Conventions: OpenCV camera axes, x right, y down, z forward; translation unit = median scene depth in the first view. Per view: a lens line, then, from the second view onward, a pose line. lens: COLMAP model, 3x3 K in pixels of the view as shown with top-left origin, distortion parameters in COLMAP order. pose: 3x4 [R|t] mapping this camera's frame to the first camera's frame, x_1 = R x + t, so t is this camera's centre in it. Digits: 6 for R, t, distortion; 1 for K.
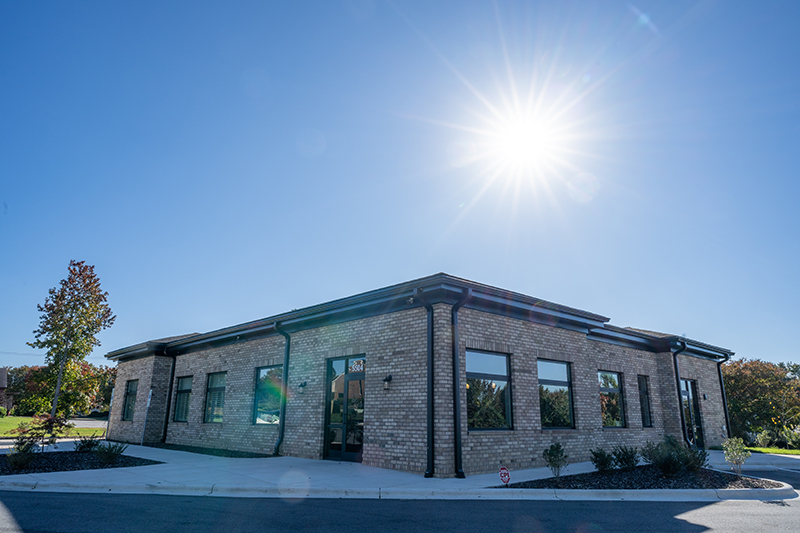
lens RADIAL K [[547.1, 0, 400.2], [0, 547.1, 253.9], [0, 0, 1]] dist [0.000771, 0.000111]
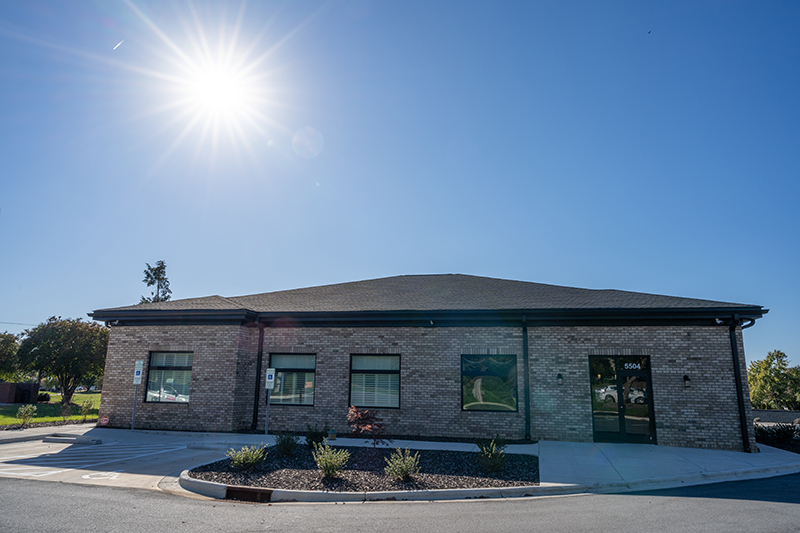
lens RADIAL K [[547.1, 0, 400.2], [0, 547.1, 253.9], [0, 0, 1]] dist [0.000771, 0.000111]
pose [[0.807453, 0.138150, 0.573528, -1.132311], [-0.179296, 0.983673, 0.015482, 0.036353], [-0.562026, -0.115332, 0.819039, 0.309166]]
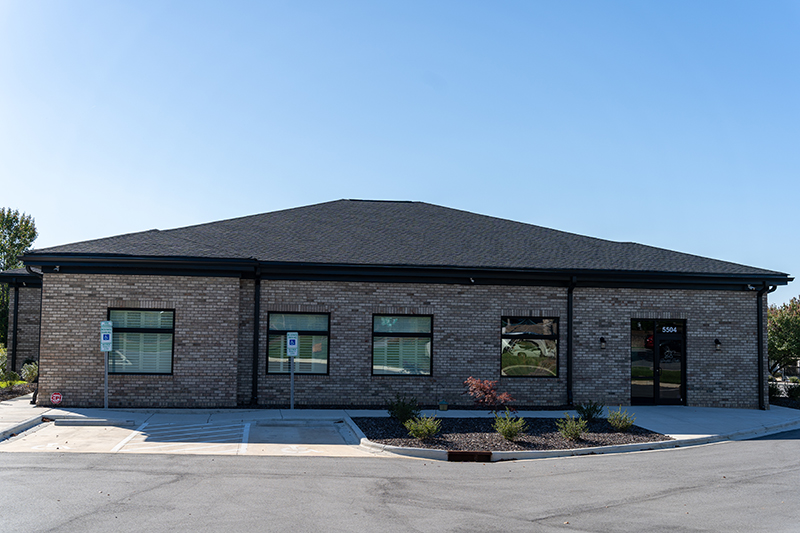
lens RADIAL K [[889.2, 0, 400.0], [0, 889.2, 266.5], [0, 0, 1]] dist [-0.013680, -0.015560]
pose [[0.556350, 0.062134, 0.828622, -1.859243], [-0.250007, 0.963512, 0.095609, 0.037205], [-0.792447, -0.260354, 0.551584, 0.412002]]
